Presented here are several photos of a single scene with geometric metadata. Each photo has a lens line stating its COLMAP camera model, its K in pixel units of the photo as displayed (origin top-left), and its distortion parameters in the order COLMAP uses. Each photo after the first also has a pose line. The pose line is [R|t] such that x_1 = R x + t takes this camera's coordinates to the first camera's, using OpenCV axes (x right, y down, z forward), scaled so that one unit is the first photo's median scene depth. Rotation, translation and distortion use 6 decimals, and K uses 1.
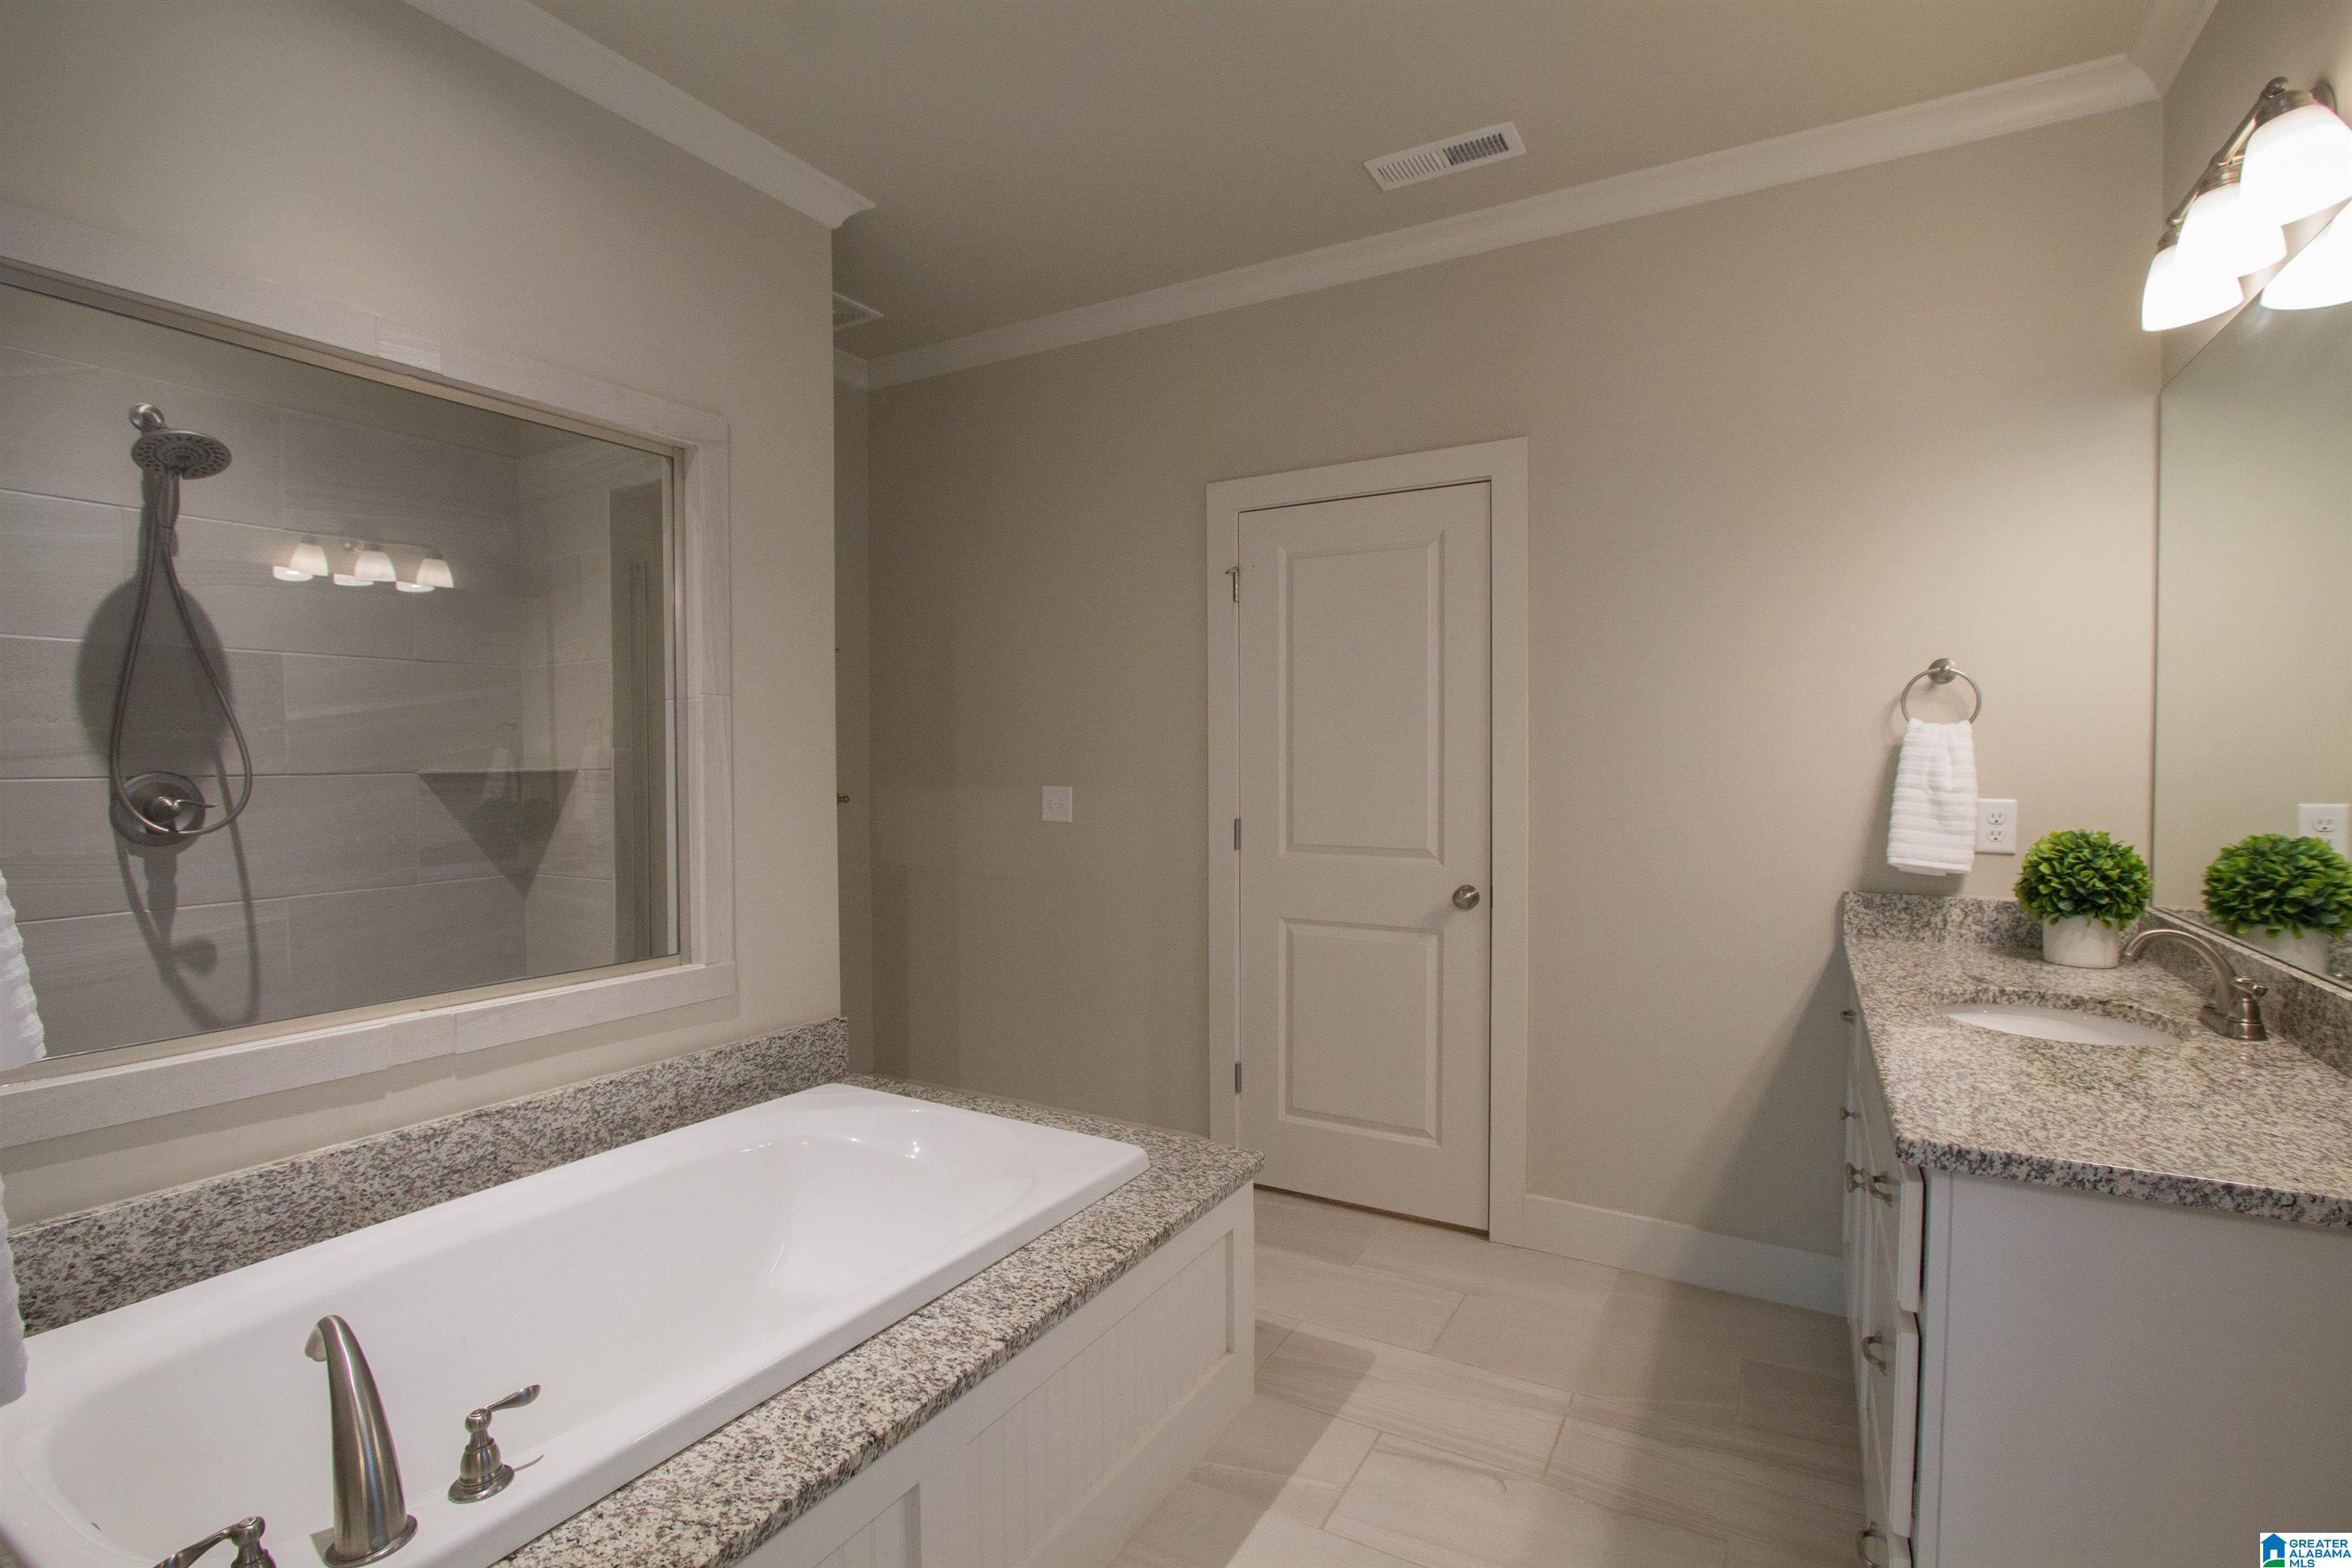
lens RADIAL K [[1093.1, 0, 1175.5], [0, 1093.1, 787.0], [0, 0, 1]] dist [-0.015828, 0.000363]
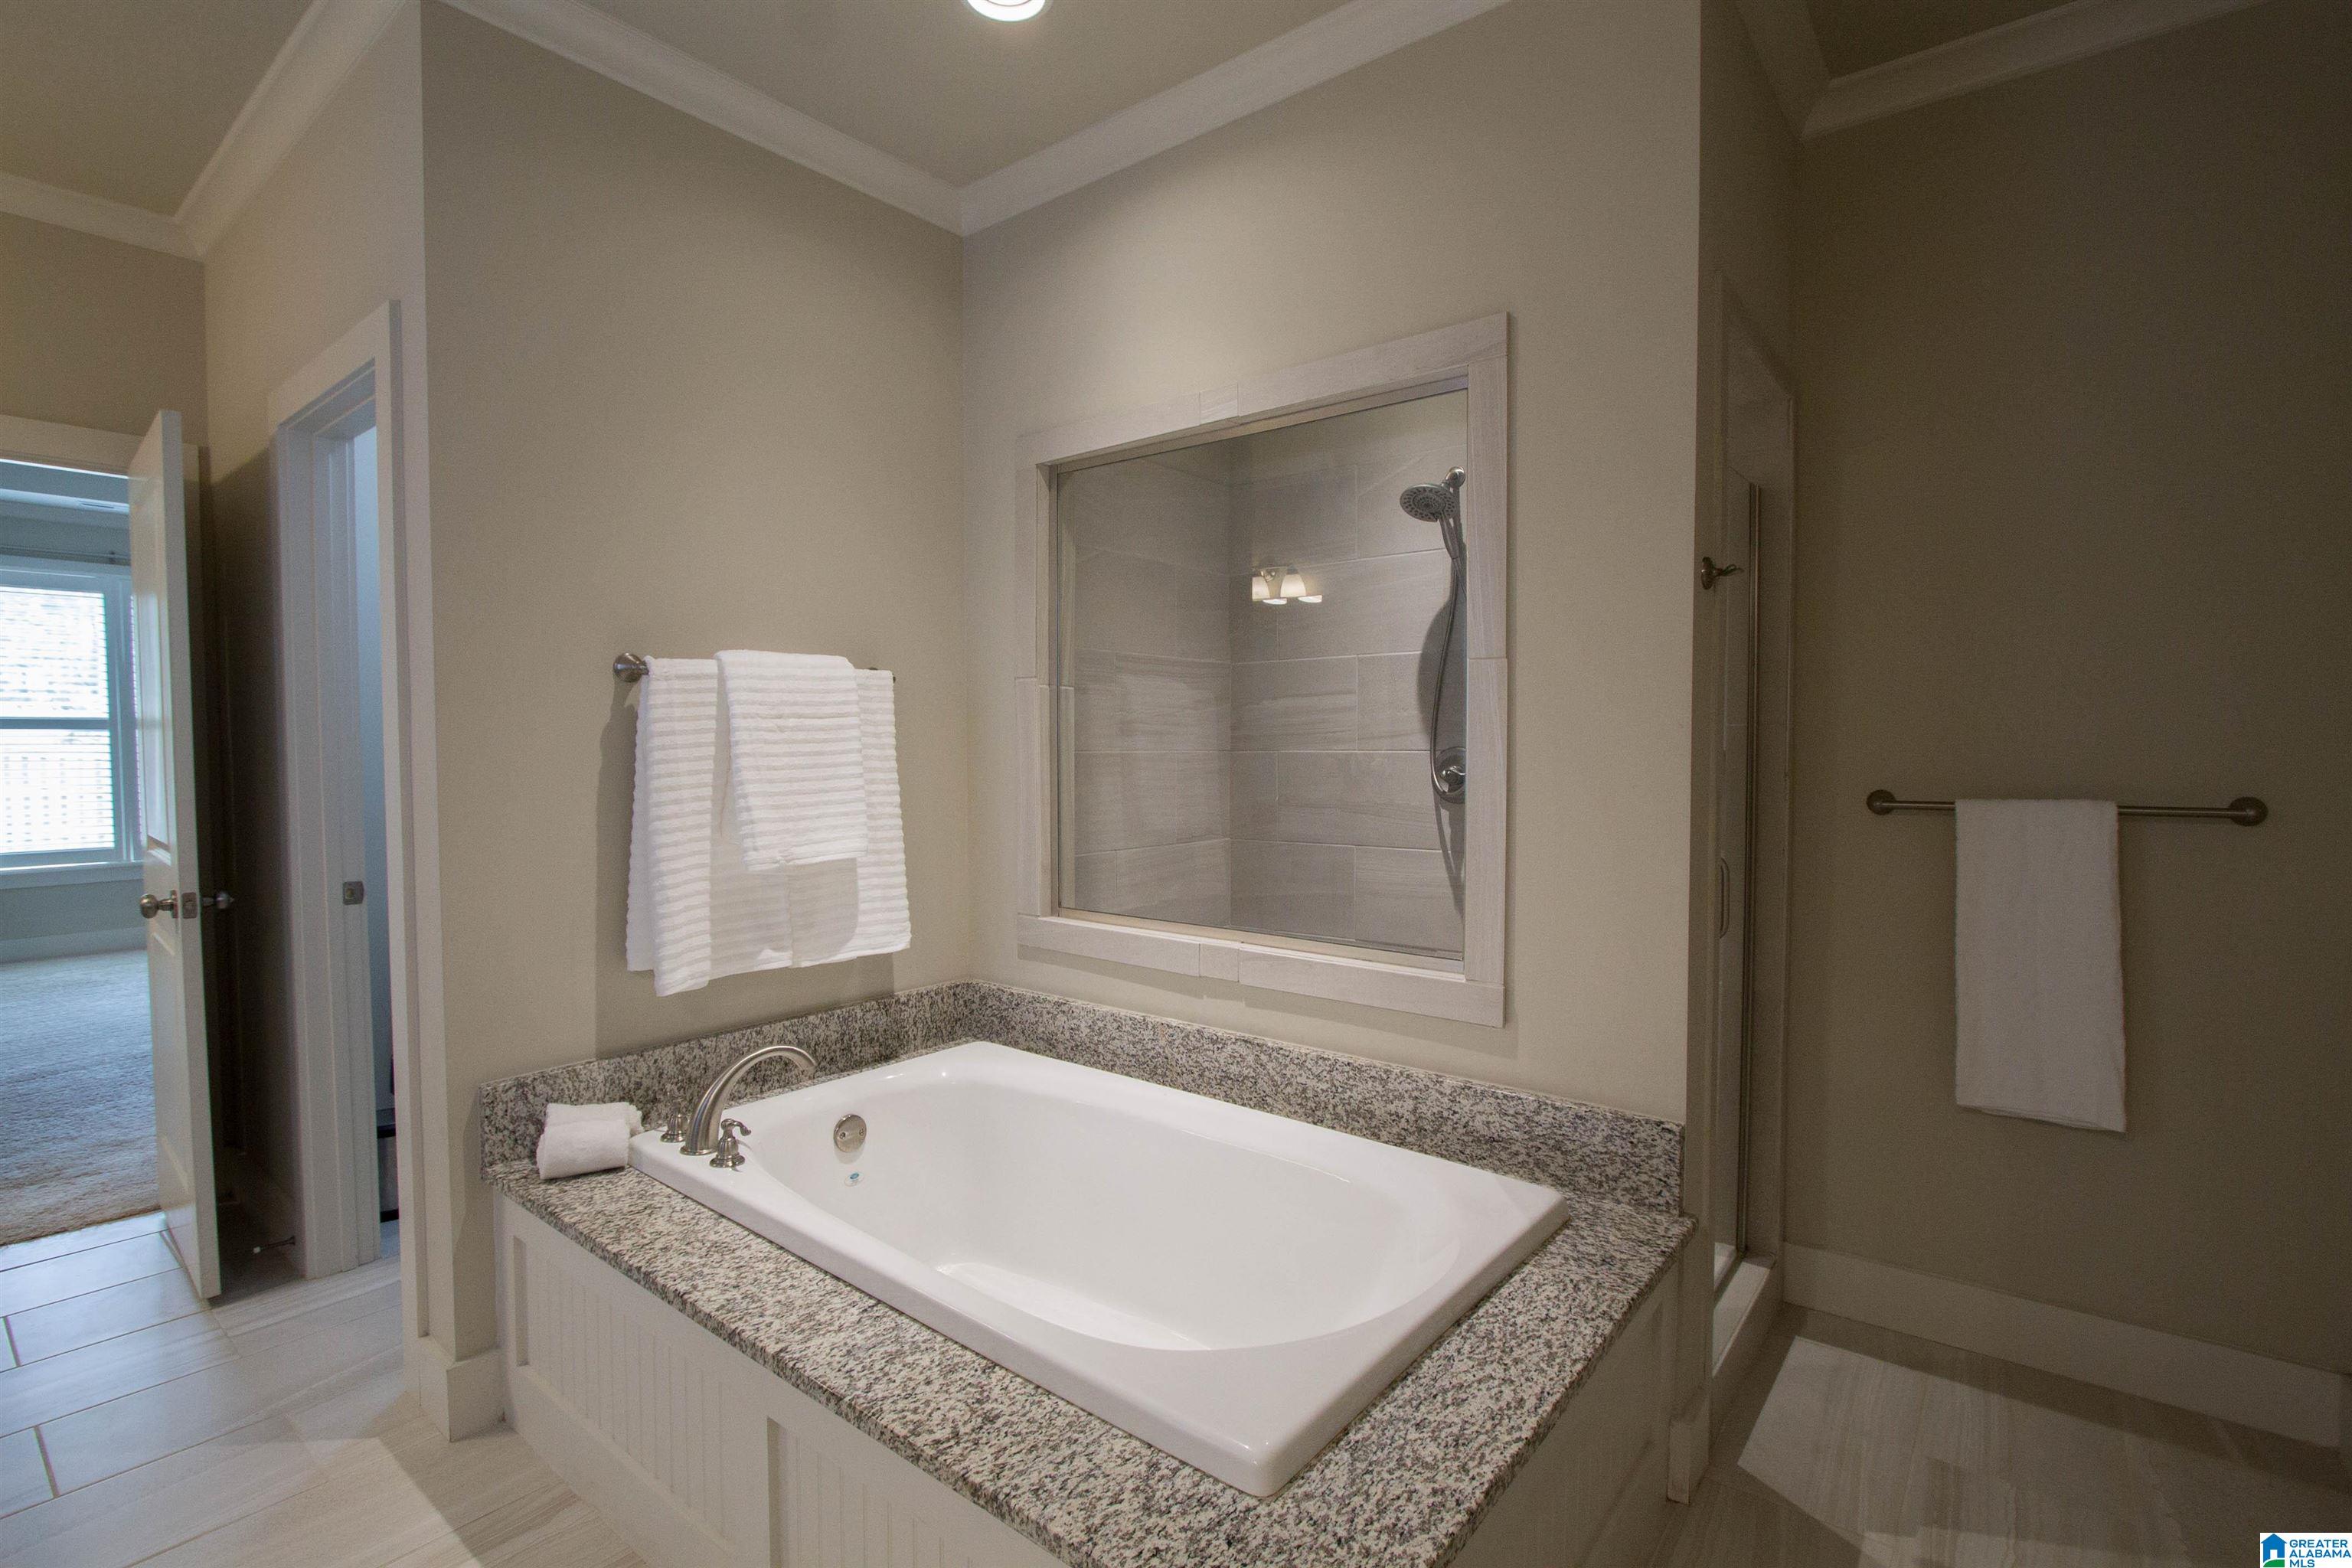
lens RADIAL K [[1093.1, 0, 1176.7], [0, 1093.1, 777.2], [0, 0, 1]] dist [-0.015828, 0.000363]
pose [[-0.149378, 0.033566, -0.988210, 0.528980], [-0.020585, 0.999101, 0.037047, -0.024262], [0.988566, 0.025876, -0.148553, 1.099372]]
